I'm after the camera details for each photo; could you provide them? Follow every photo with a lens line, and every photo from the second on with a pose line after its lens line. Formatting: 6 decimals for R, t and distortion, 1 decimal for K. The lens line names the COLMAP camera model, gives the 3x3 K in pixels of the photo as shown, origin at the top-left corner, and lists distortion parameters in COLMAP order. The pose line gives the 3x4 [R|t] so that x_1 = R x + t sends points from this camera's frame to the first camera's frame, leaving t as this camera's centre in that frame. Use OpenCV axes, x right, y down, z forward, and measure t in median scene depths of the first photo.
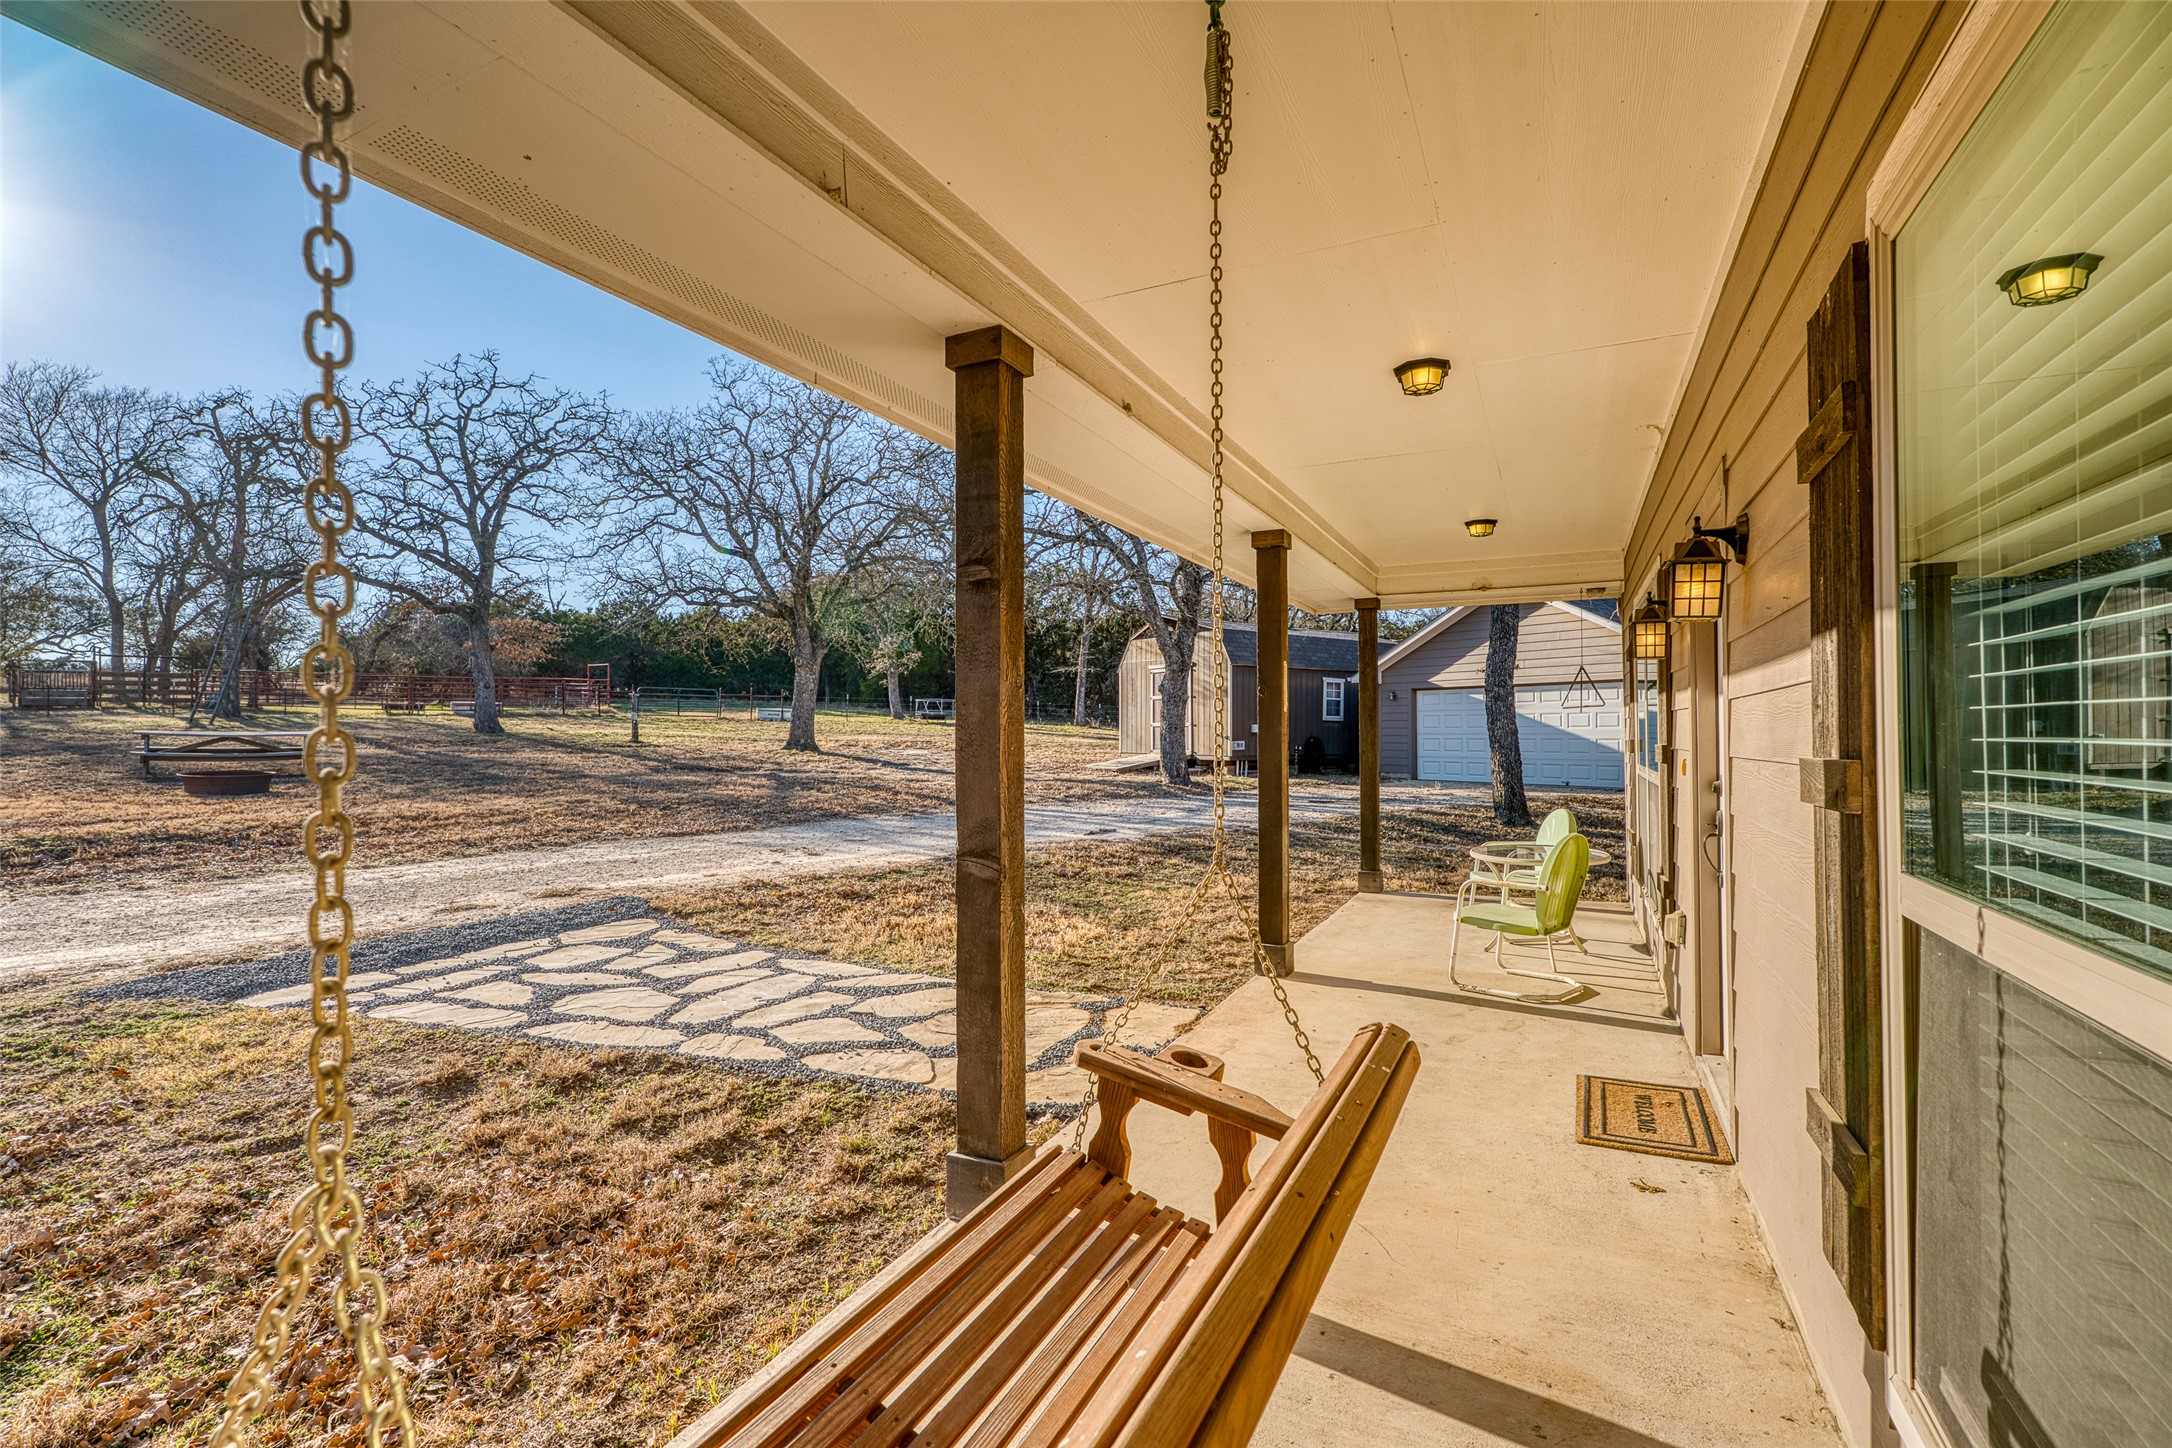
lens RADIAL K [[1006.9, 0, 1084.1], [0, 1006.9, 724.3], [0, 0, 1]] dist [-0.003776, -0.000111]
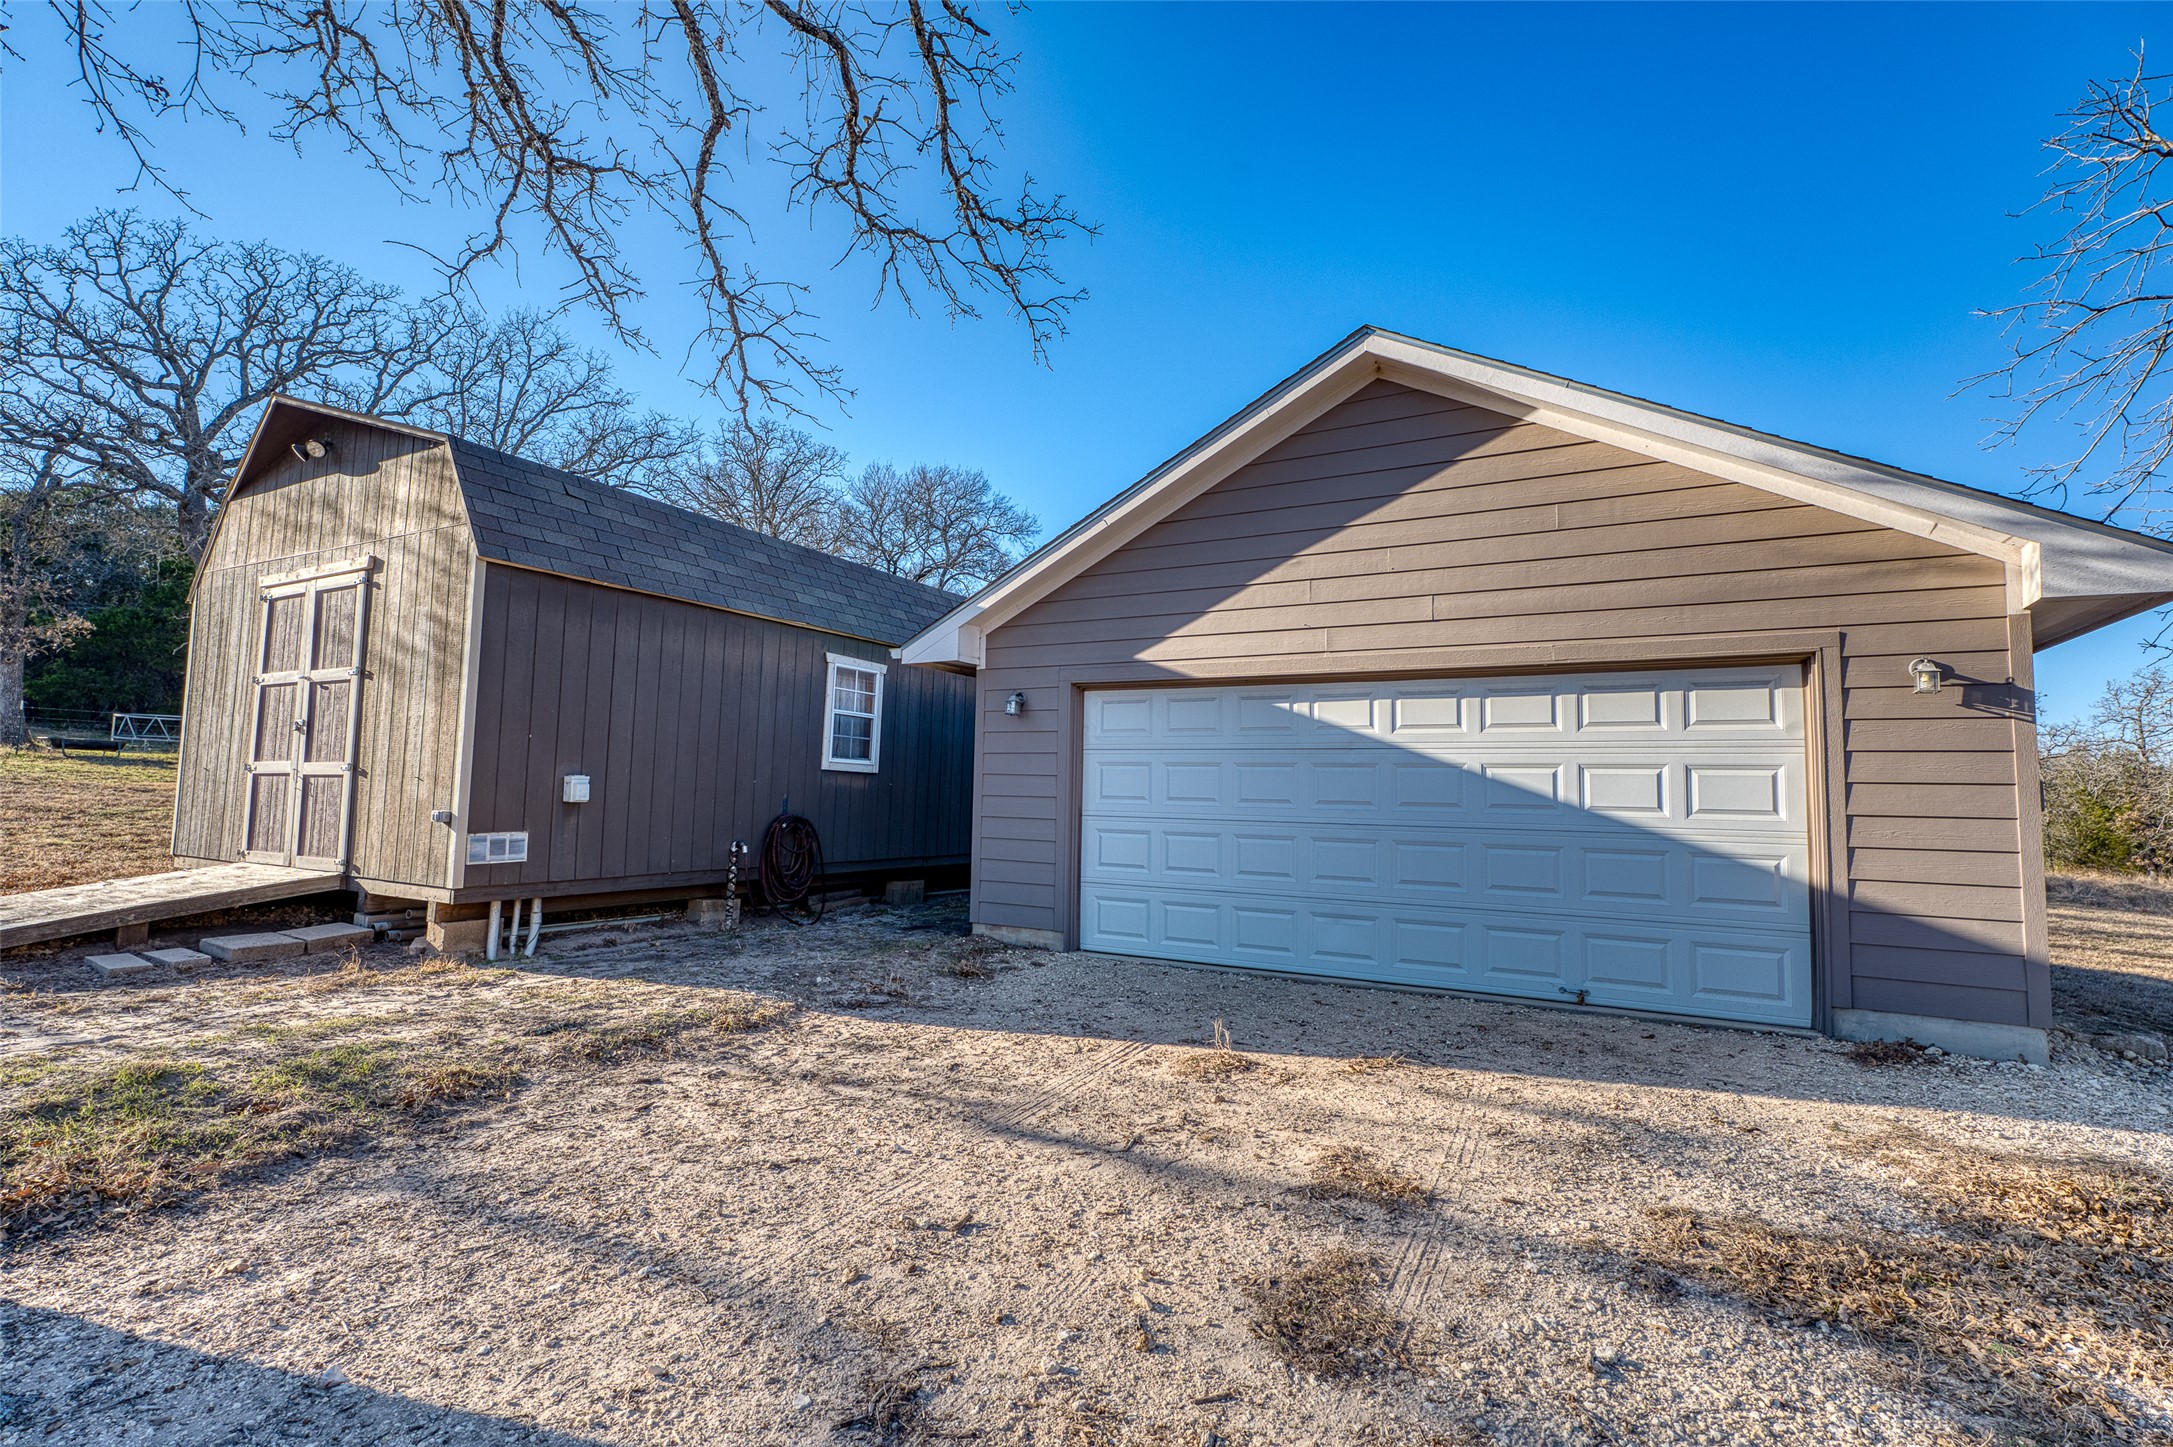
lens RADIAL K [[1007.3, 0, 1085.6], [0, 1007.3, 717.5], [0, 0, 1]] dist [-0.003776, -0.000111]
pose [[0.904982, 0.053860, 0.422027, 0.170389], [-0.027948, 0.997338, -0.067351, -0.000689], [-0.424531, 0.049157, 0.904078, 0.633996]]
